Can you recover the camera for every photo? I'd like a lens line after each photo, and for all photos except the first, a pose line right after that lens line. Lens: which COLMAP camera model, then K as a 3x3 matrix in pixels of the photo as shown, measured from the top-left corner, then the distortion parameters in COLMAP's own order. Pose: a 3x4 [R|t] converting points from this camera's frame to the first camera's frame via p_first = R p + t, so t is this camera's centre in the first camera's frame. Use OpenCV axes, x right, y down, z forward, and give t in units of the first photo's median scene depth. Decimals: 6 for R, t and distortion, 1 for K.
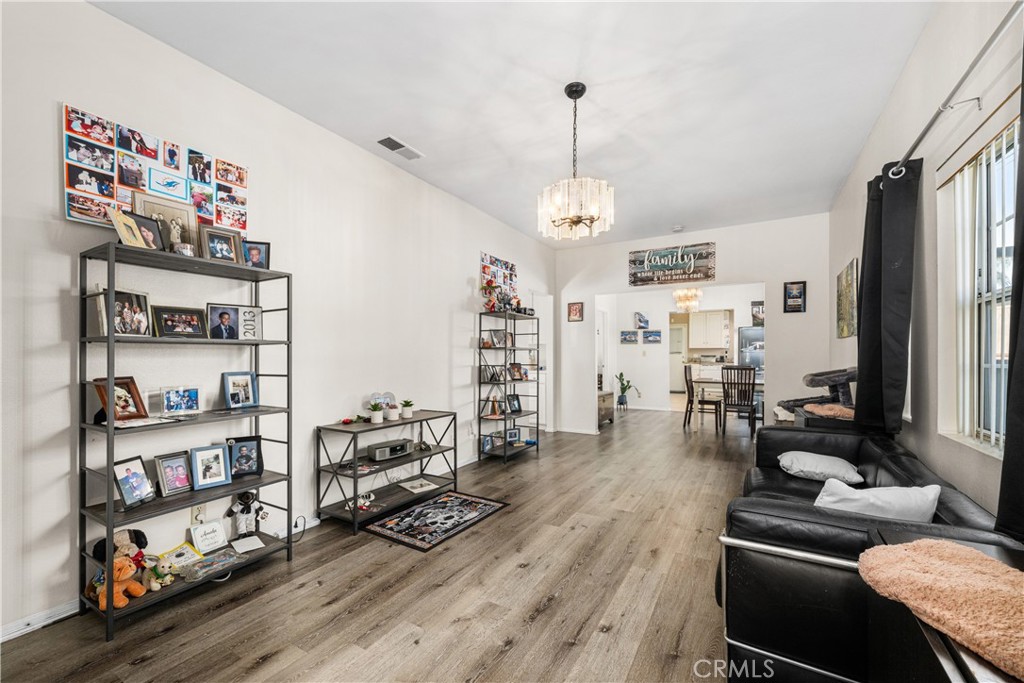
lens RADIAL K [[413.2, 0, 509.4], [0, 413.2, 355.4], [0, 0, 1]] dist [0.001841, 0.000052]
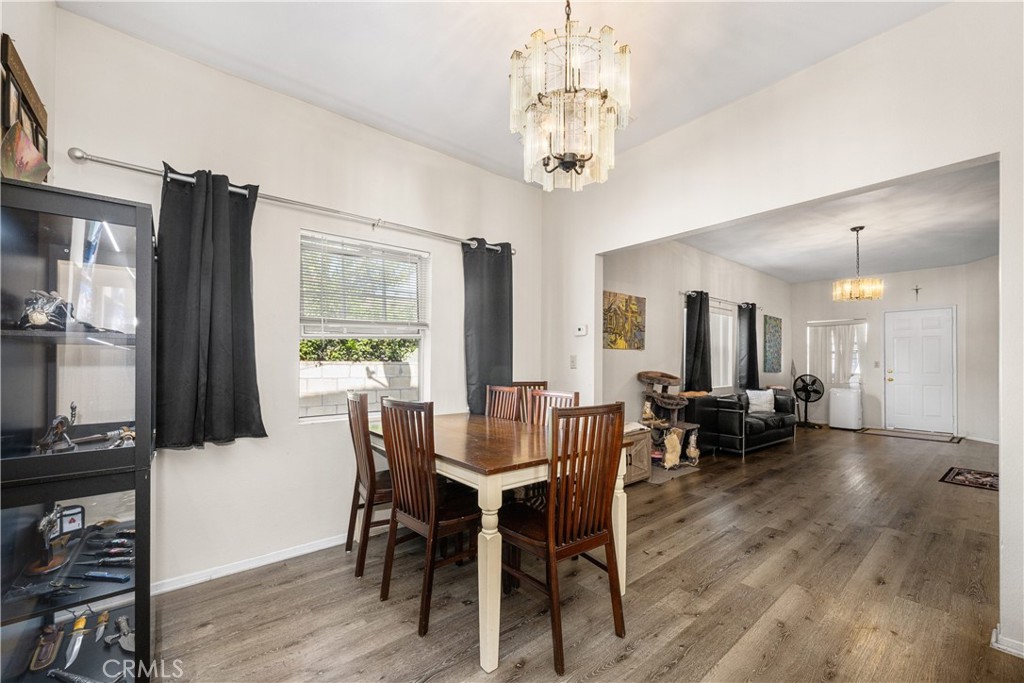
lens RADIAL K [[410.5, 0, 509.6], [0, 410.5, 357.9], [0, 0, 1]] dist [0.000069, 0.000155]
pose [[-0.943662, 0.000825, 0.330911, 0.872603], [-0.002717, 0.999944, -0.010244, -0.005587], [-0.330901, -0.010566, -0.943606, 2.756351]]
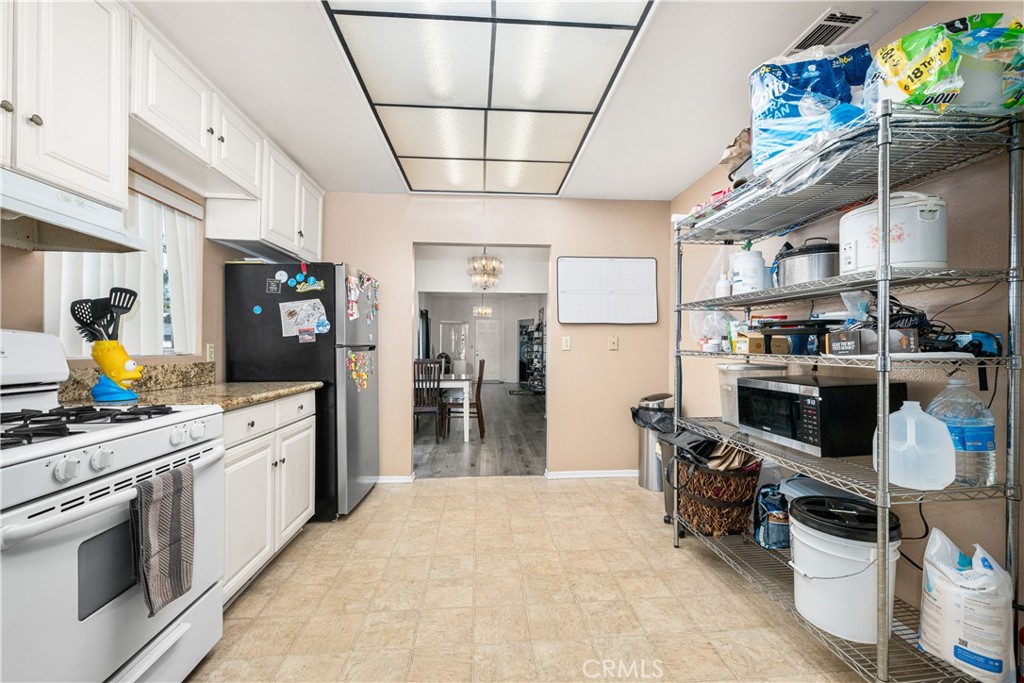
lens RADIAL K [[411.5, 0, 512.5], [0, 411.5, 346.6], [0, 0, 1]] dist [0.000051, 0.000049]
pose [[-0.820238, -0.004462, -0.572005, 1.841213], [-0.005584, 0.999984, 0.000207, -0.003666], [0.571995, 0.003364, -0.820250, 3.706788]]
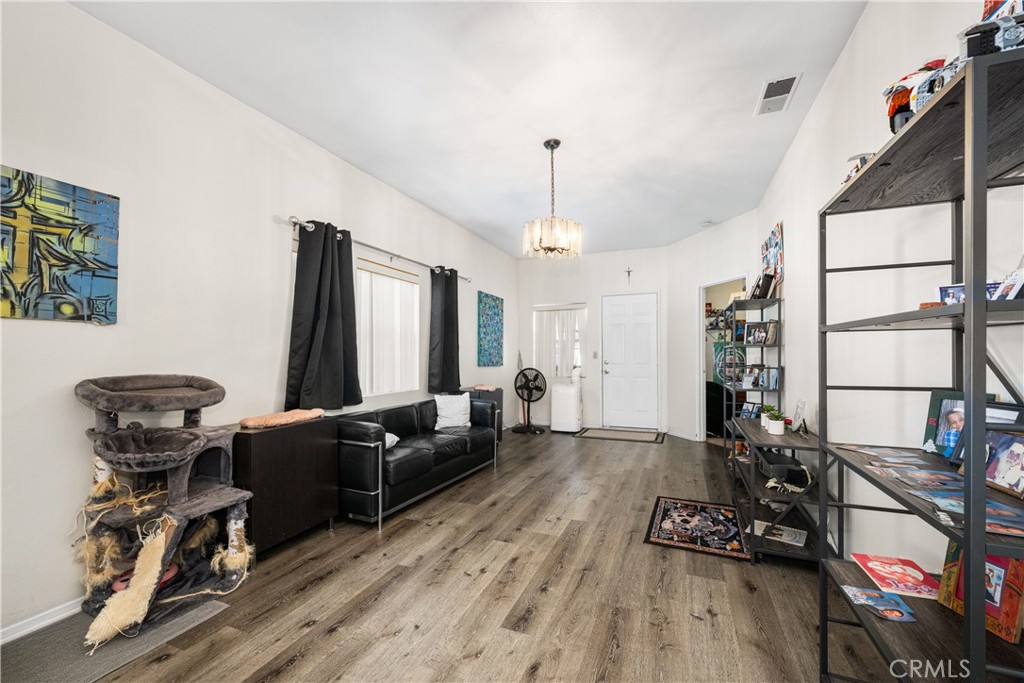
lens RADIAL K [[413.2, 0, 509.4], [0, 413.2, 355.4], [0, 0, 1]] dist [0.001841, 0.000052]
pose [[-0.989634, 0.006312, -0.143476, 0.383329], [0.006222, 0.999980, 0.001077, -0.001090], [0.143480, 0.000173, -0.989653, 1.820292]]
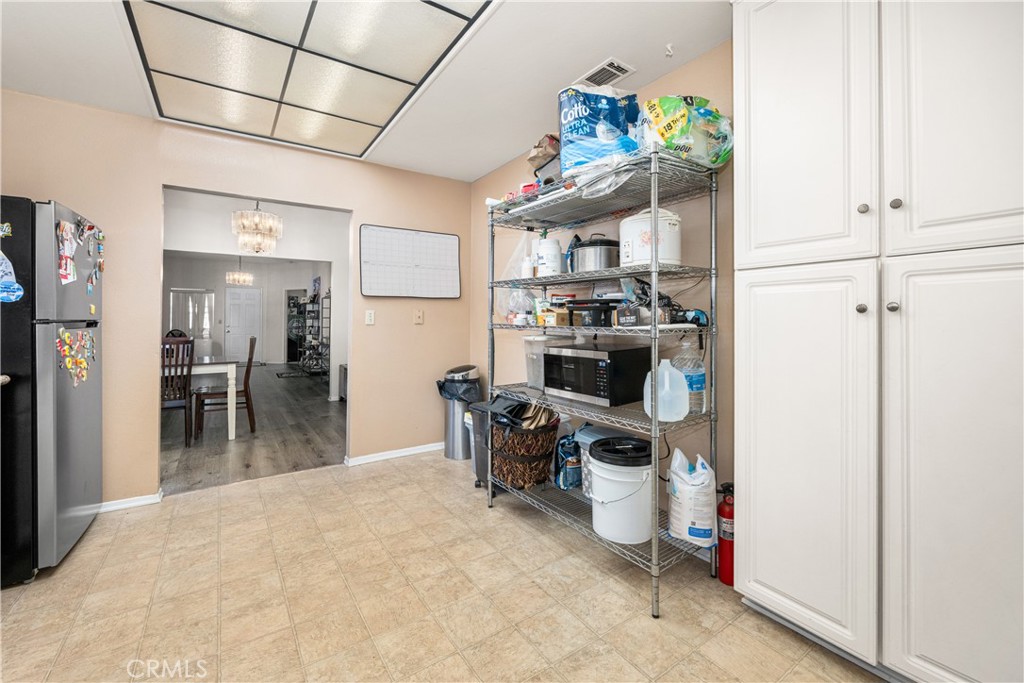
lens RADIAL K [[427.0, 0, 509.3], [0, 427.0, 316.5], [0, 0, 1]] dist [0.001518, -0.000036]
pose [[-0.432487, -0.011147, -0.901571, 1.909026], [-0.001594, 0.999931, -0.011599, -0.003361], [0.901639, -0.003579, -0.432475, 3.659967]]
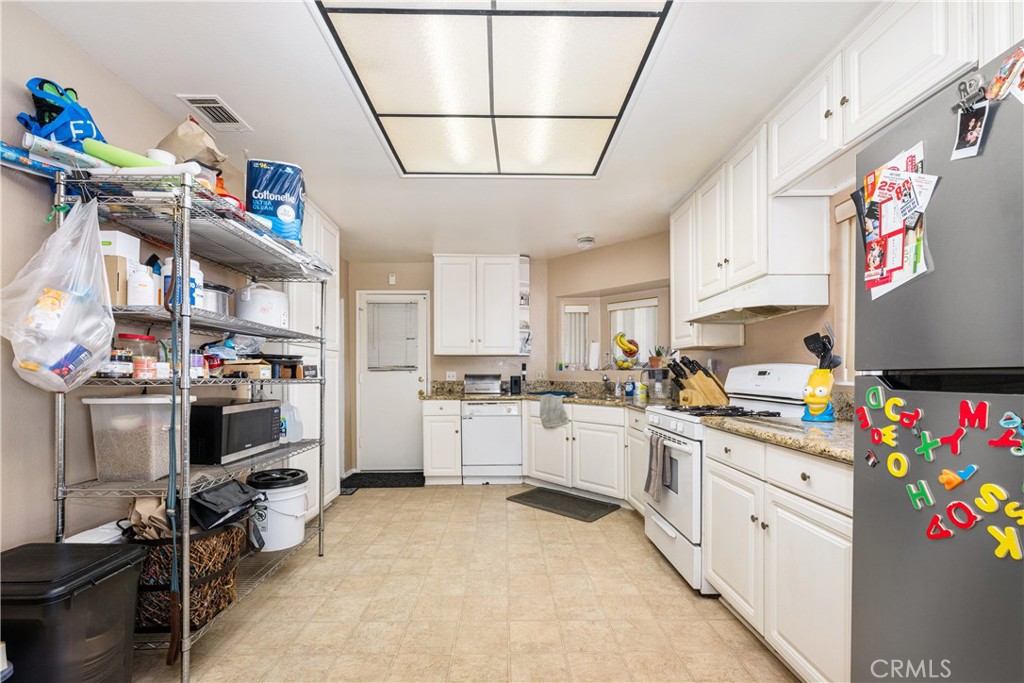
lens RADIAL K [[416.0, 0, 513.4], [0, 416.0, 369.0], [0, 0, 1]] dist [-0.004171, -0.000092]
pose [[0.851149, 0.004747, 0.524903, 1.226953], [0.002223, 0.999918, -0.012649, -0.002106], [-0.524920, 0.011933, 0.851068, 2.656948]]
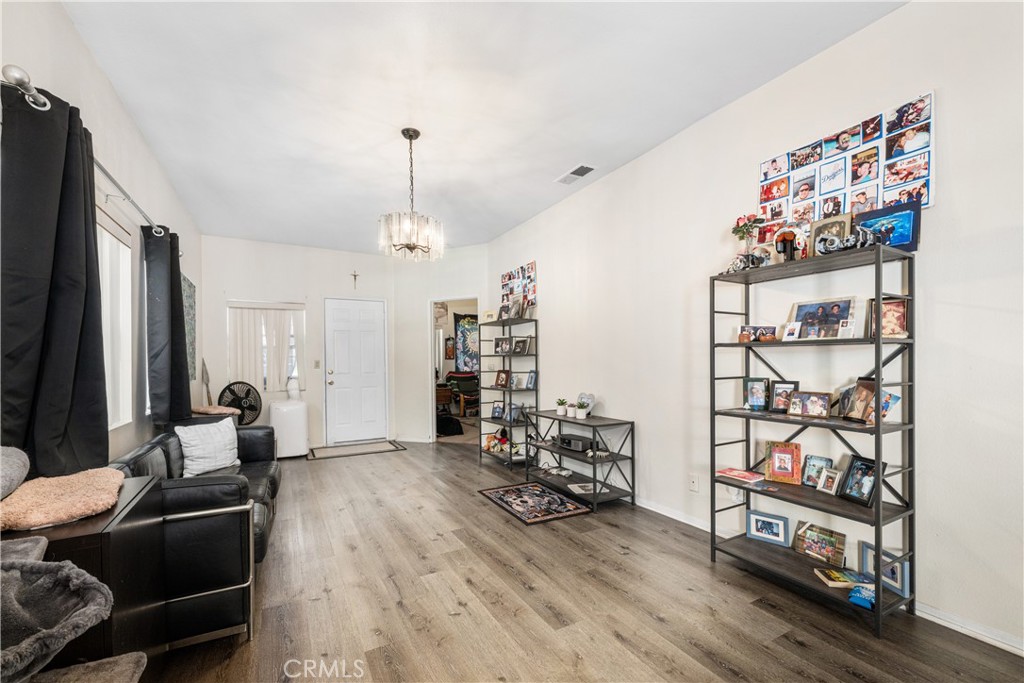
lens RADIAL K [[422.4, 0, 510.9], [0, 422.4, 364.1], [0, 0, 1]] dist [-0.007053, -0.000056]
pose [[-0.503860, 0.011851, -0.863704, 0.849741], [0.011639, 0.999908, 0.006931, -0.001596], [0.863707, -0.006560, -0.503951, 1.498626]]
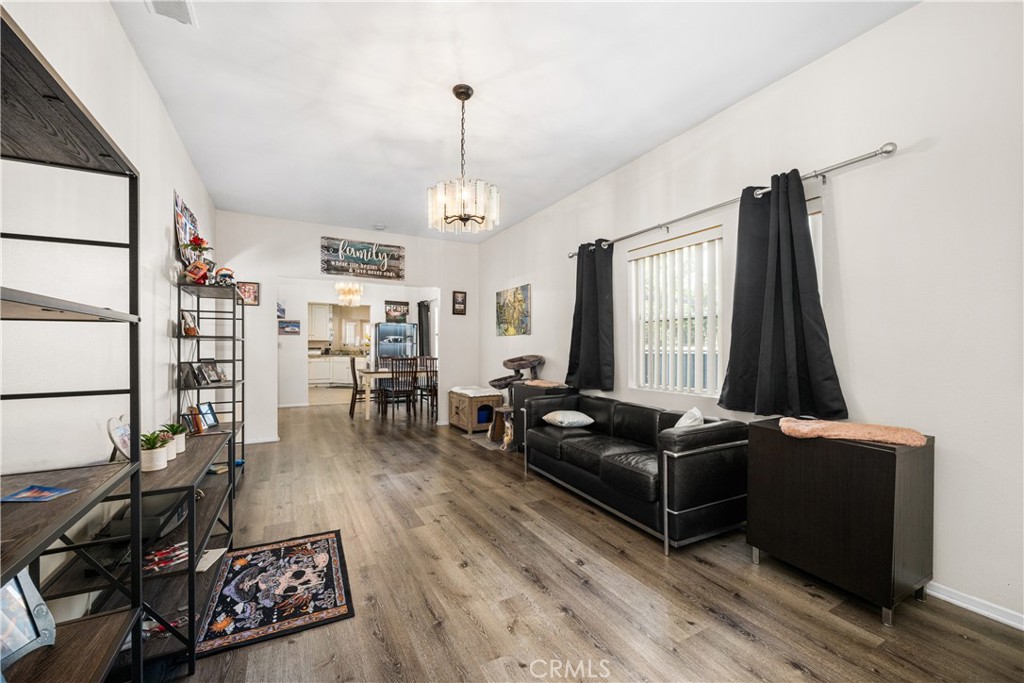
lens RADIAL K [[411.5, 0, 512.5], [0, 411.5, 346.6], [0, 0, 1]] dist [0.000051, 0.000049]
pose [[0.506298, 0.002089, 0.862356, -0.548154], [0.000602, 0.999996, -0.002775, 0.000687], [-0.862358, 0.001924, 0.506295, 0.306070]]
